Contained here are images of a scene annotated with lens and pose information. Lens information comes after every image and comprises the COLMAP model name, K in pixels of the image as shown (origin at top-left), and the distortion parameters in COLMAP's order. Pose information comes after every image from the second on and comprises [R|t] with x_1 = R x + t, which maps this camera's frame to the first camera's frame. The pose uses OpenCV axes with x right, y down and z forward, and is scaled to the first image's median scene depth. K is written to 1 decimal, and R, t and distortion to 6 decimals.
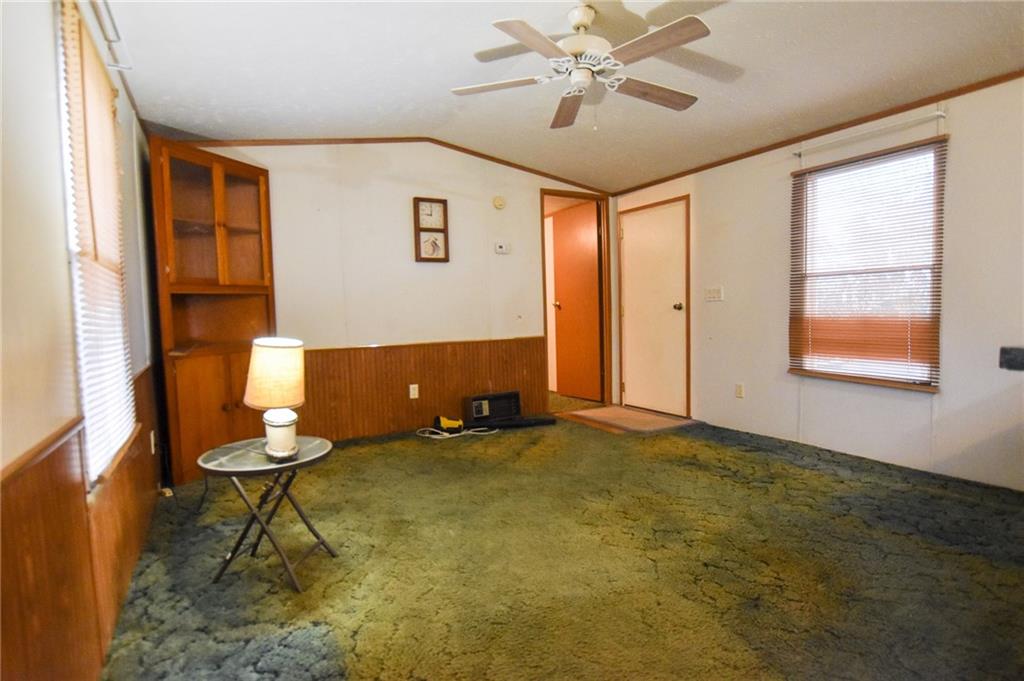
lens RADIAL K [[505.3, 0, 512.0], [0, 505.3, 340.5], [0, 0, 1]] dist [-0.003226, -0.000331]
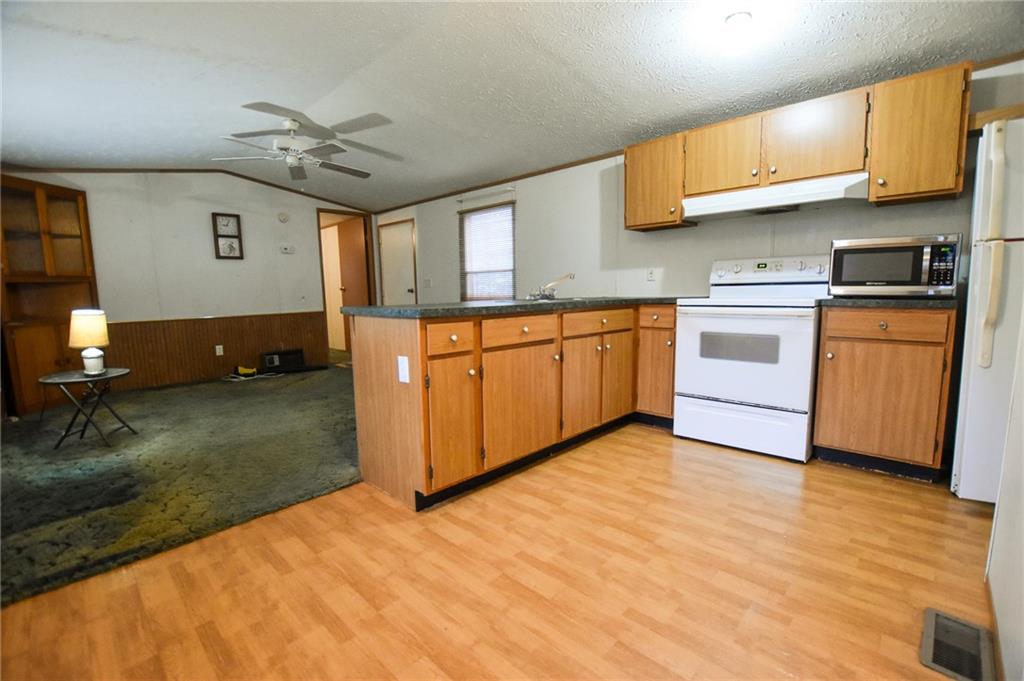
lens RADIAL K [[462.5, 0, 526.1], [0, 462.5, 342.9], [0, 0, 1]] dist [-0.014060, 0.001032]
pose [[0.961814, -0.029599, 0.272100, 0.316700], [0.015509, 0.998432, 0.053789, 0.026081], [-0.273265, -0.047515, 0.960765, -0.533098]]
